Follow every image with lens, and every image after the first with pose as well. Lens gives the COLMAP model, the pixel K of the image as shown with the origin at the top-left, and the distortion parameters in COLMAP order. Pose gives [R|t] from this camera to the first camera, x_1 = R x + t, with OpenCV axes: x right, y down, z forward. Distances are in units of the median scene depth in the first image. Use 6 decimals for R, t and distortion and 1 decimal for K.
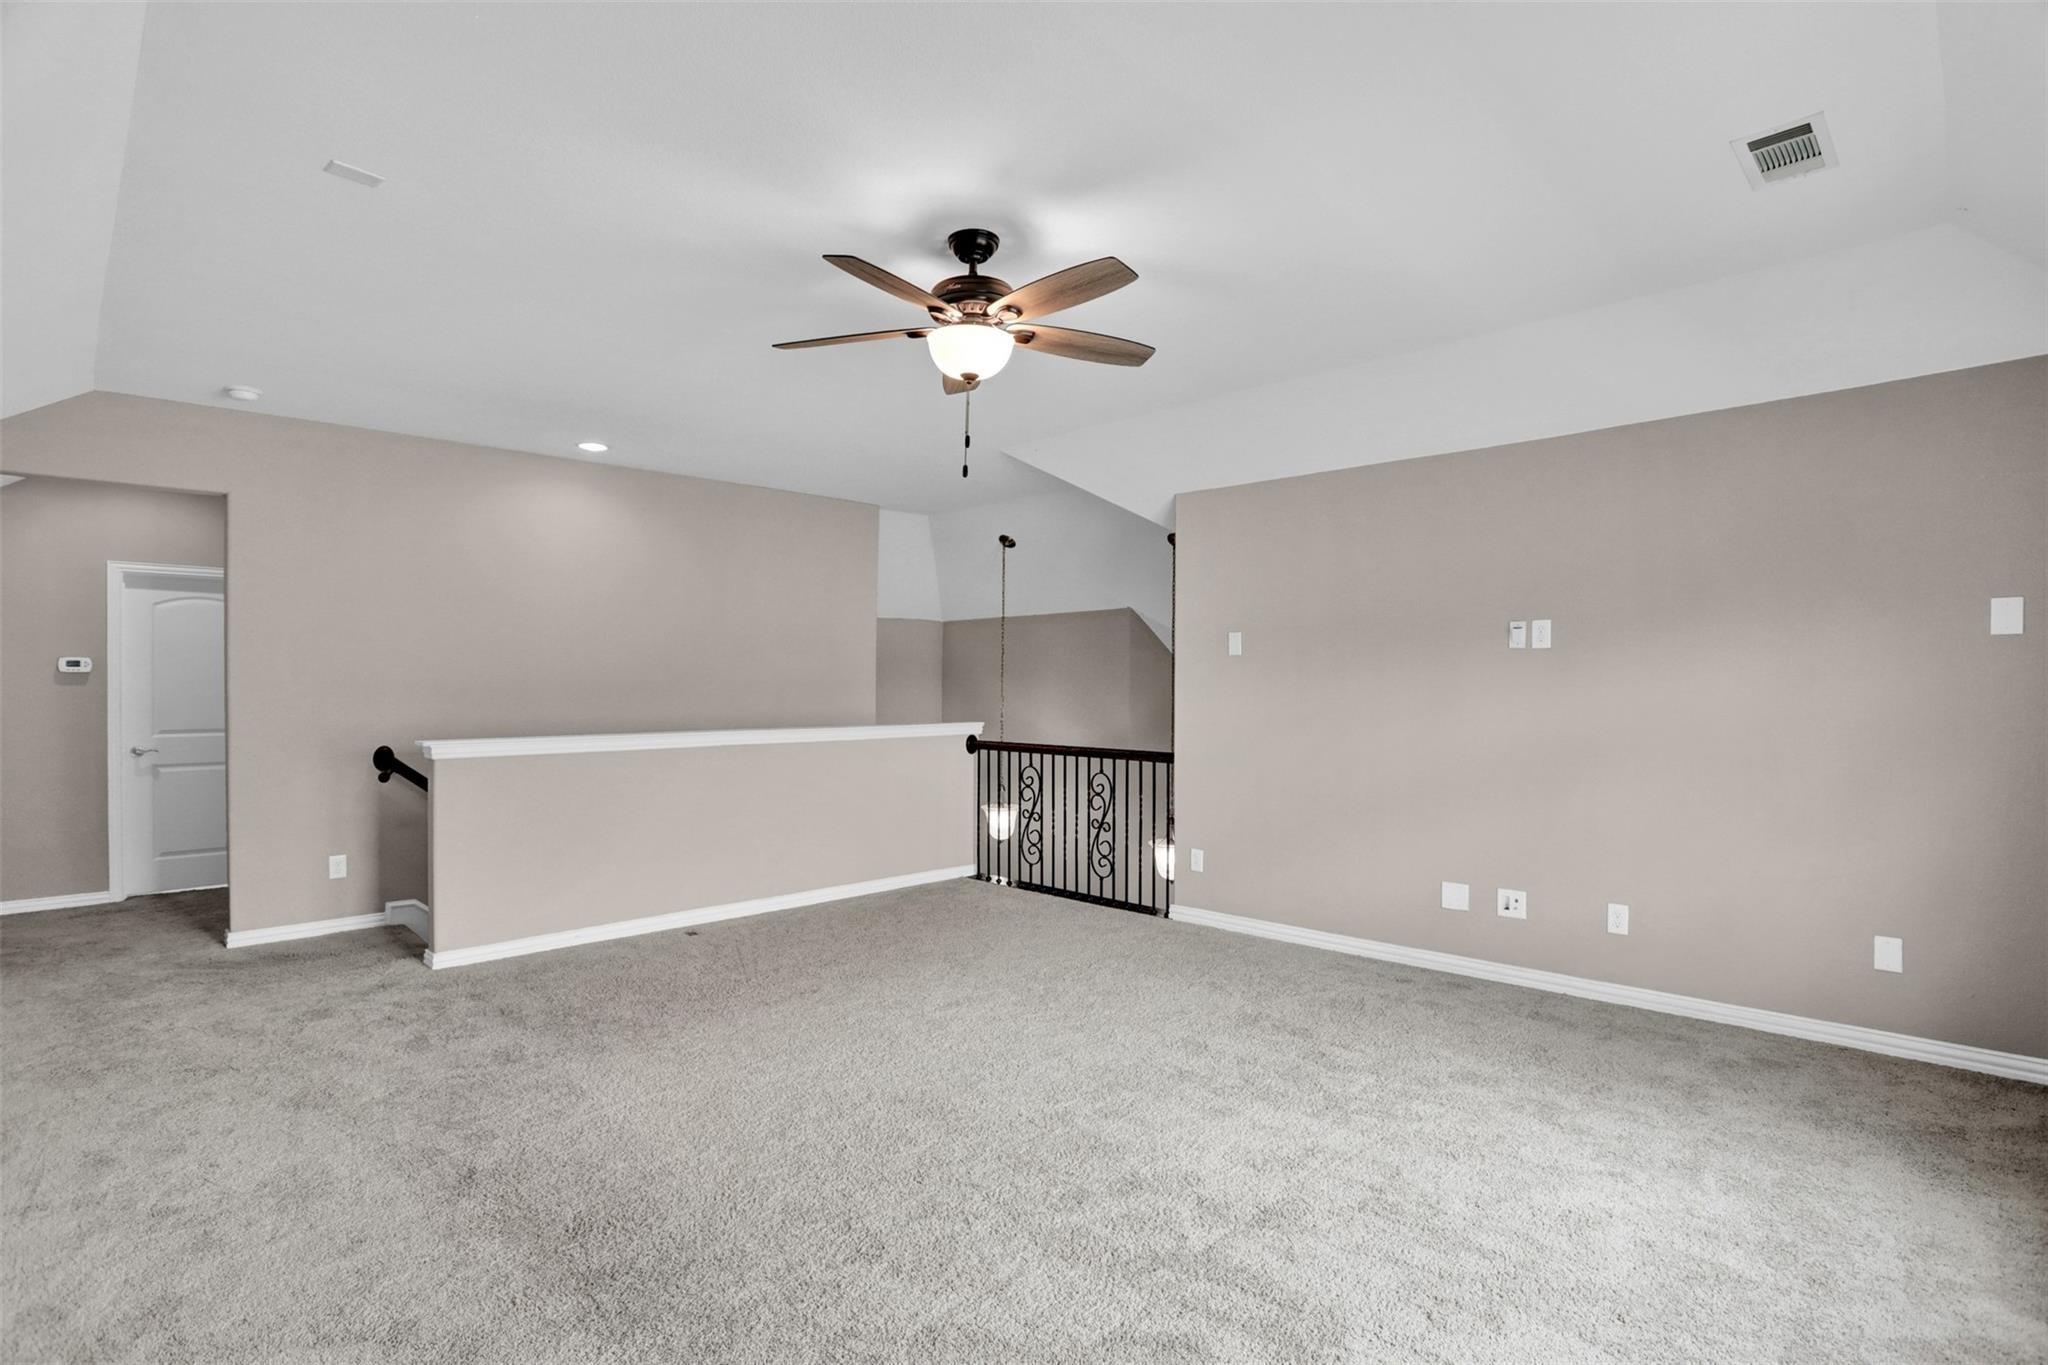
lens RADIAL K [[1006.8, 0, 1024.0], [0, 1006.8, 682.5], [0, 0, 1]] dist [-0.001306, -0.000164]
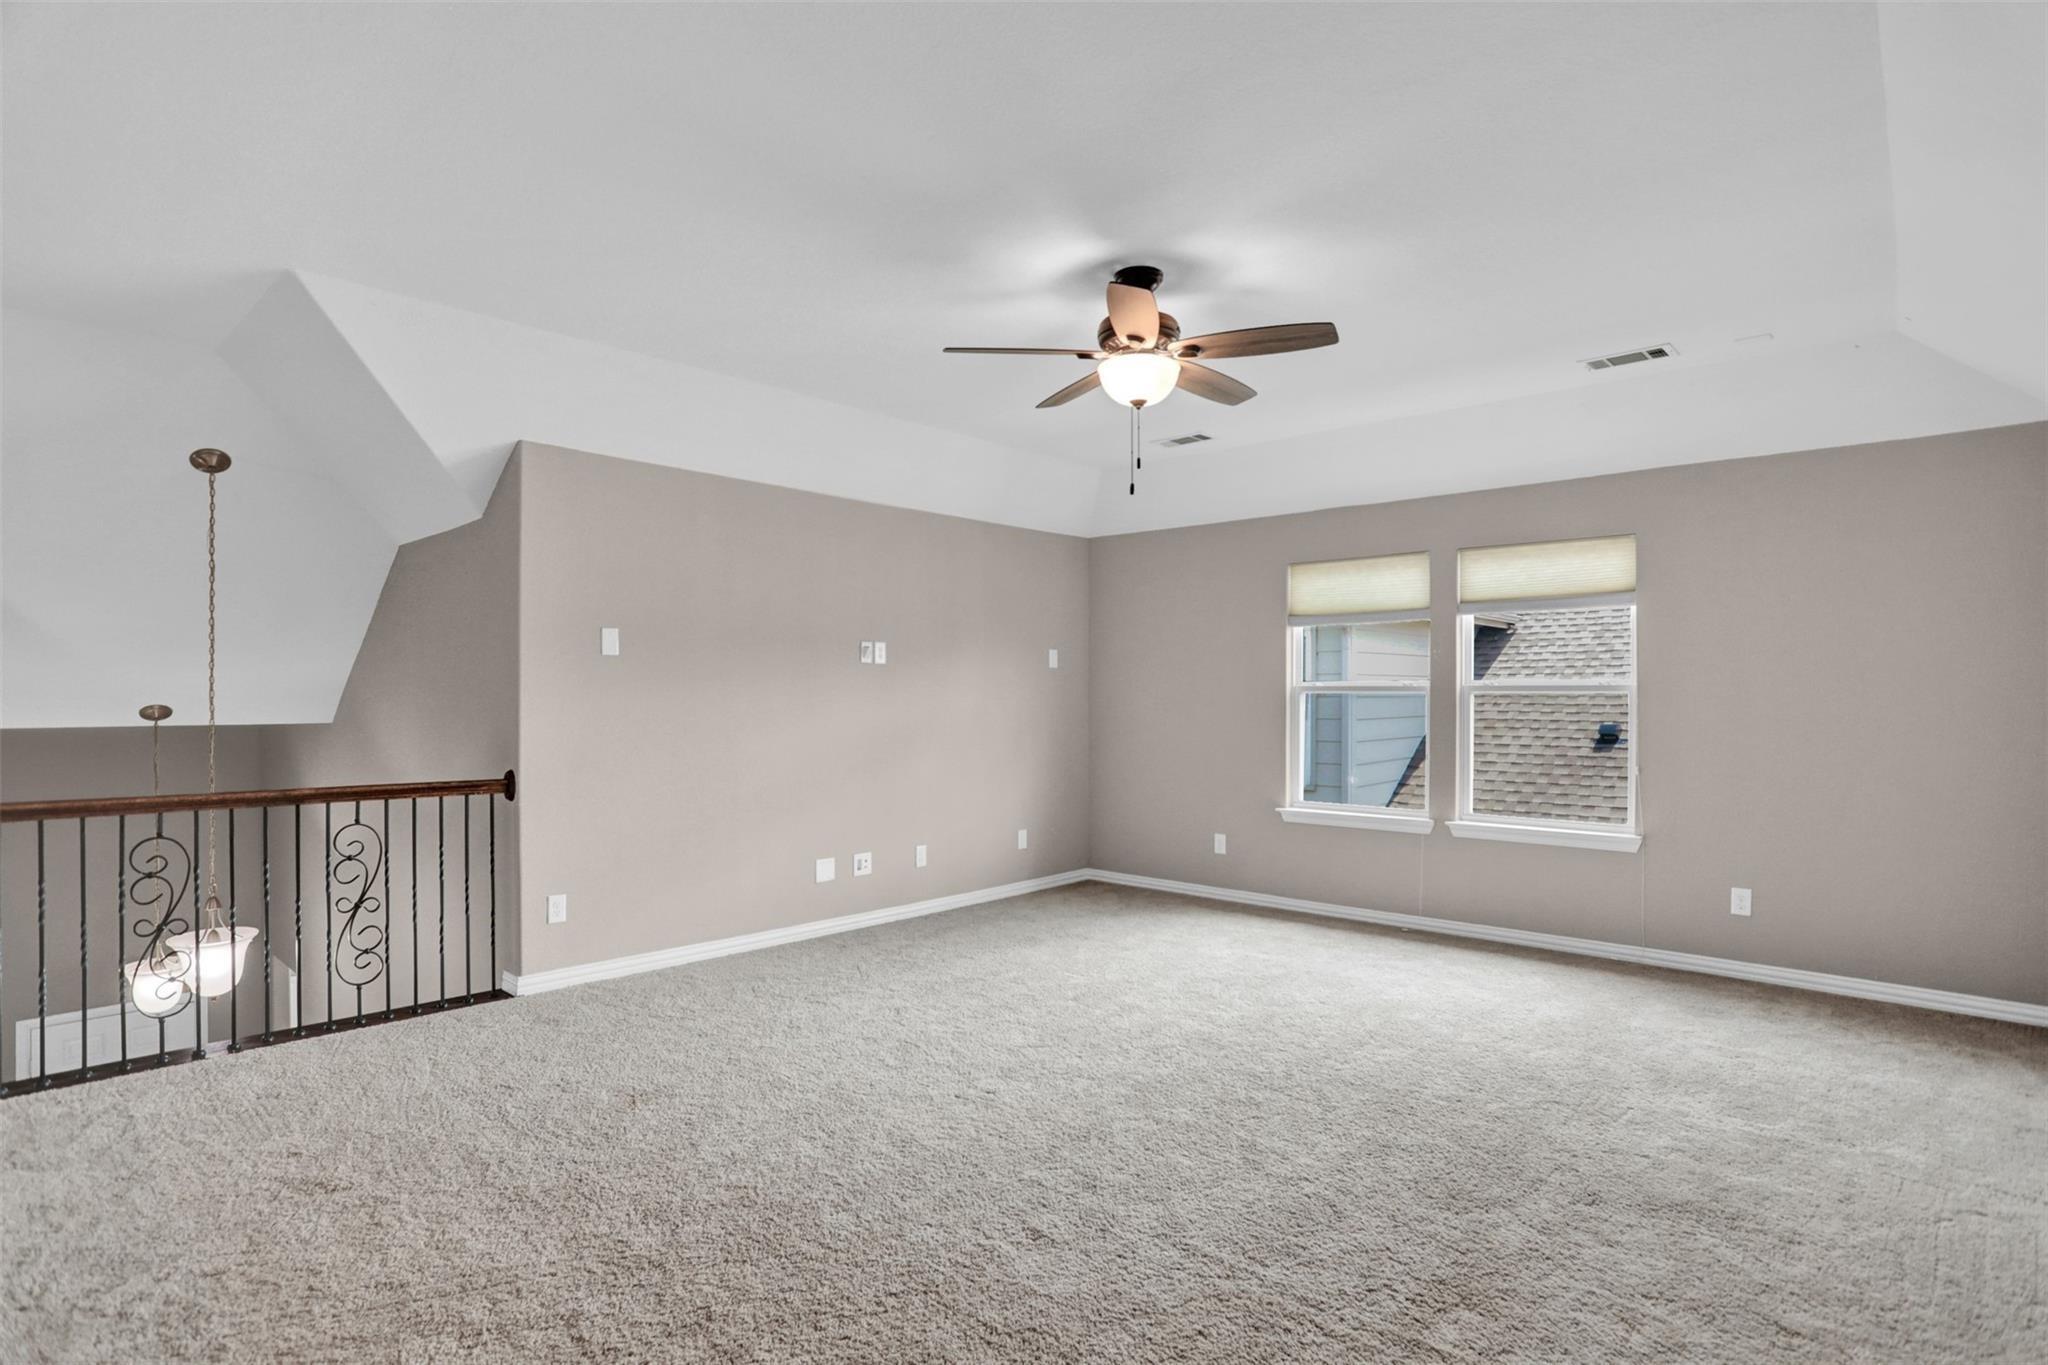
lens RADIAL K [[1037.4, 0, 1035.5], [0, 1037.4, 703.1], [0, 0, 1]] dist [-0.069767, 0.029231]
pose [[-0.031389, -0.008722, 0.999469, -0.651581], [-0.008769, 0.999926, 0.008450, 0.002944], [-0.999469, -0.008499, -0.031463, 0.651654]]
